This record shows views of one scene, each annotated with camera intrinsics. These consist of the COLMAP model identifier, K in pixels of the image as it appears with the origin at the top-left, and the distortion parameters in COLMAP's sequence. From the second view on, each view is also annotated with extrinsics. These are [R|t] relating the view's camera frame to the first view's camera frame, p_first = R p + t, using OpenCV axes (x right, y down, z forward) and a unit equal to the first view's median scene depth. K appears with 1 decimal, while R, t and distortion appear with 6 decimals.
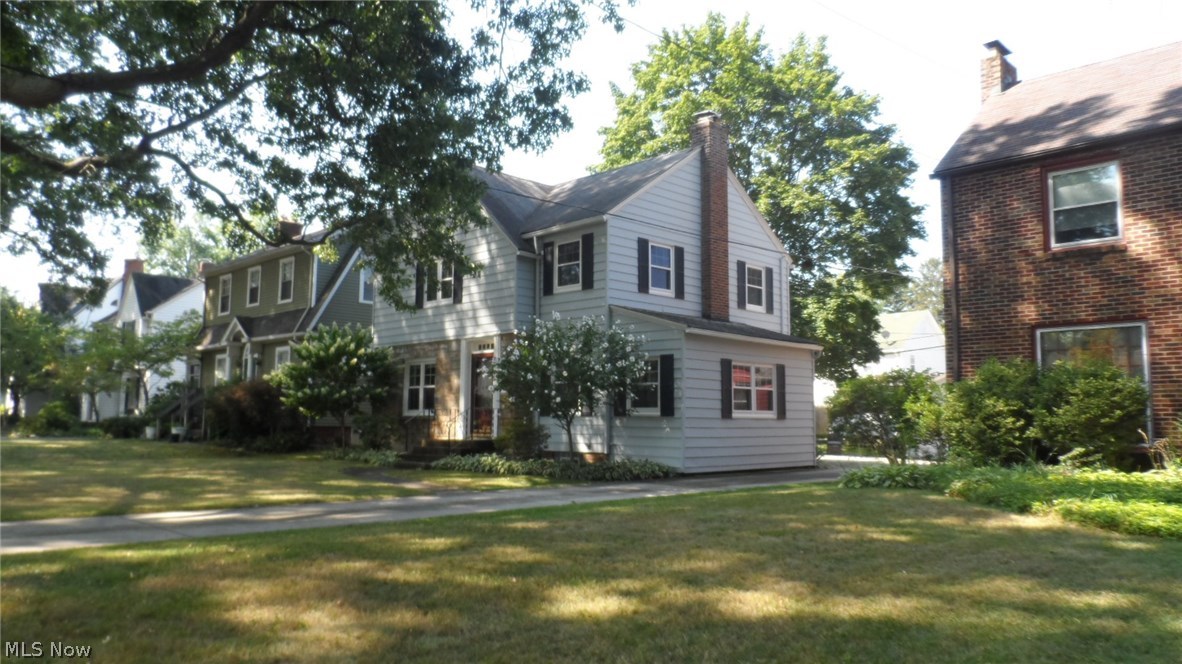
lens RADIAL K [[840.6, 0, 591.0], [0, 840.6, 332.0], [0, 0, 1]] dist [0.002574, 0.000279]
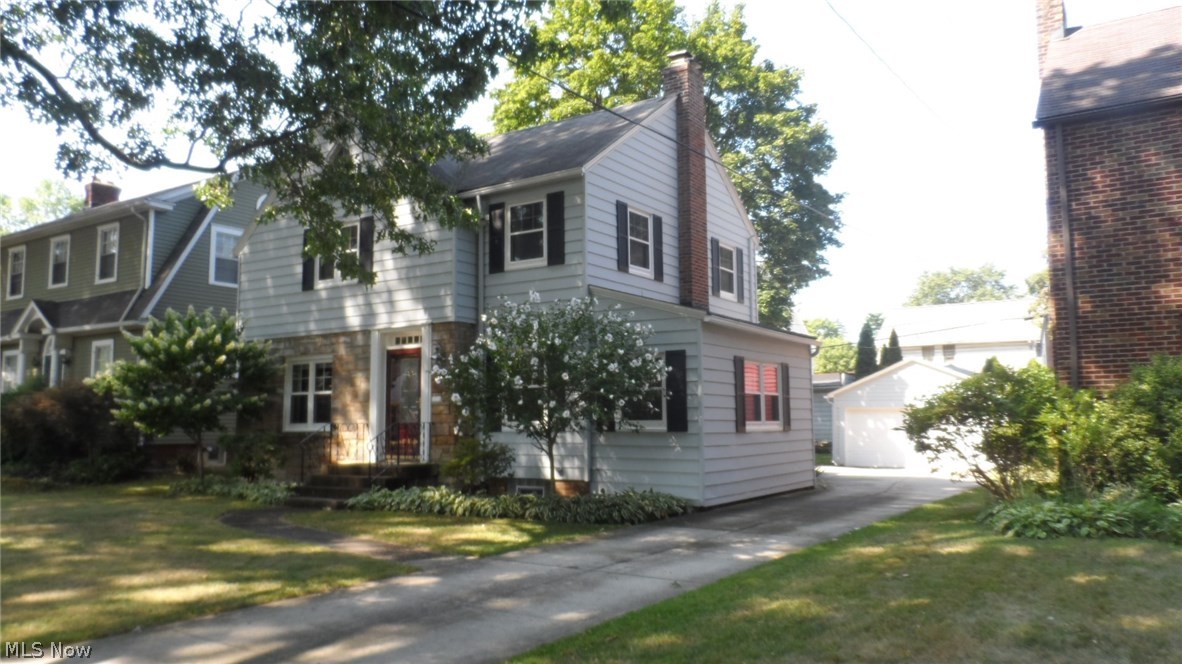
lens RADIAL K [[864.5, 0, 591.0], [0, 864.5, 332.0], [0, 0, 1]] dist [-0.003391, -0.004422]
pose [[0.981764, 0.006725, 0.189986, -0.108894], [-0.007080, 0.999974, 0.001192, 0.007999], [-0.189973, -0.002515, 0.981786, 0.201322]]
